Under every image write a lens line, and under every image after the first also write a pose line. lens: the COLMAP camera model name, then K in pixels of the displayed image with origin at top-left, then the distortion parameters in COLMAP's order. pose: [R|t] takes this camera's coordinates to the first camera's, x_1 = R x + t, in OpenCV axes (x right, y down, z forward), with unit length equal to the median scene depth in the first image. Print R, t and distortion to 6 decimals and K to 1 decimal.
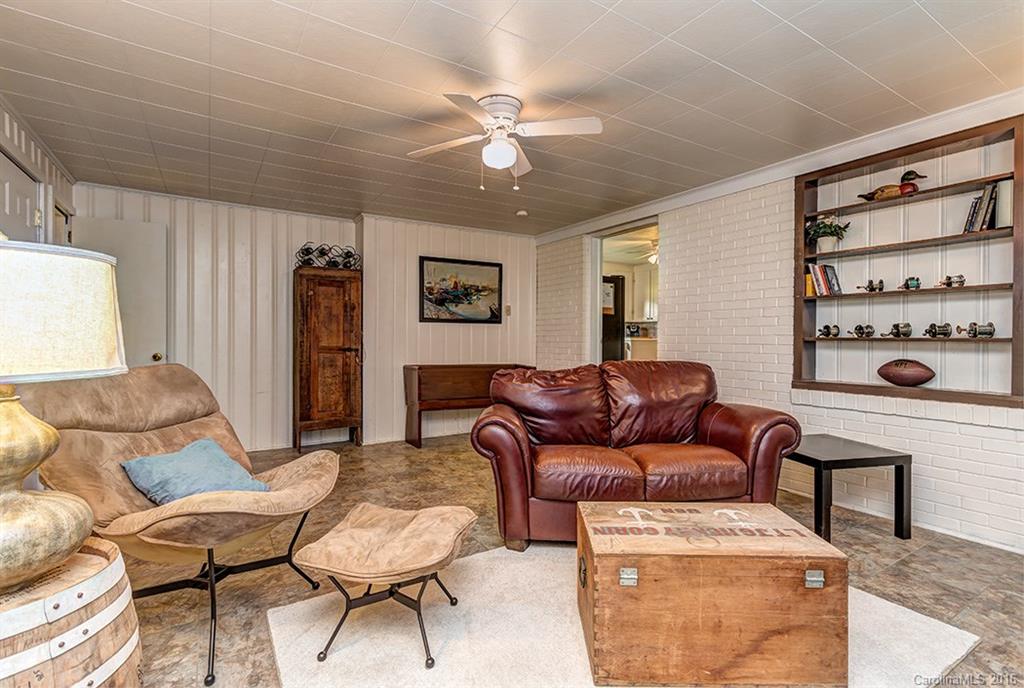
lens RADIAL K [[474.1, 0, 512.0], [0, 474.1, 344.0], [0, 0, 1]] dist [-0.000582, -0.000061]
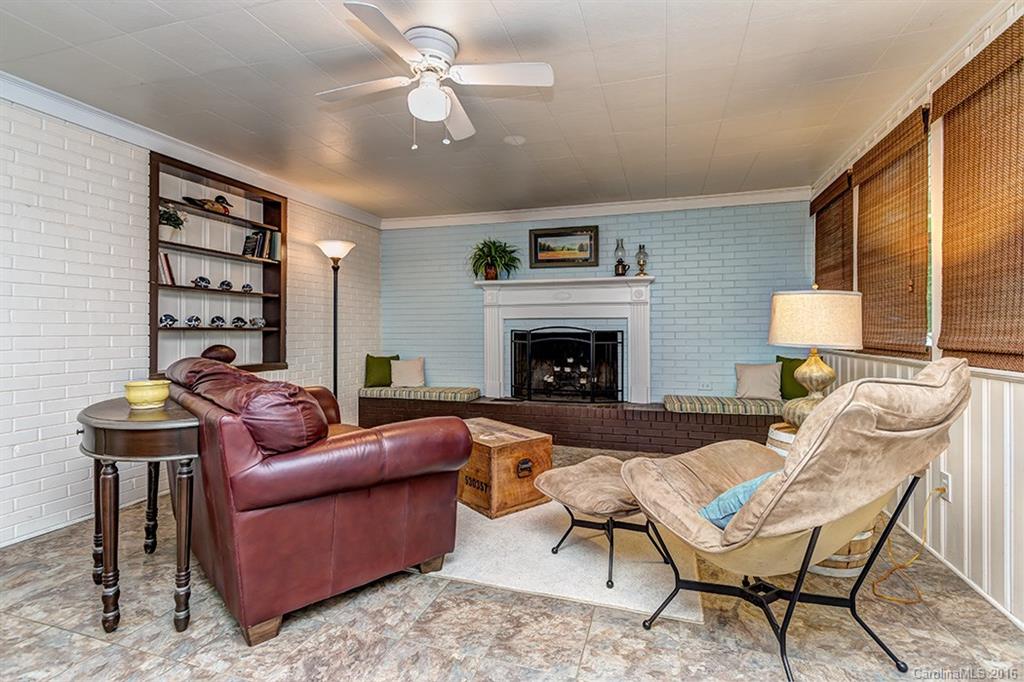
lens RADIAL K [[482.0, 0, 517.6], [0, 482.0, 326.1], [0, 0, 1]] dist [0.000854, -0.000077]
pose [[-0.647613, 0.002345, 0.761966, -0.636784], [0.003157, 0.999995, -0.000395, -0.013821], [-0.761963, 0.002150, -0.647617, 1.200152]]
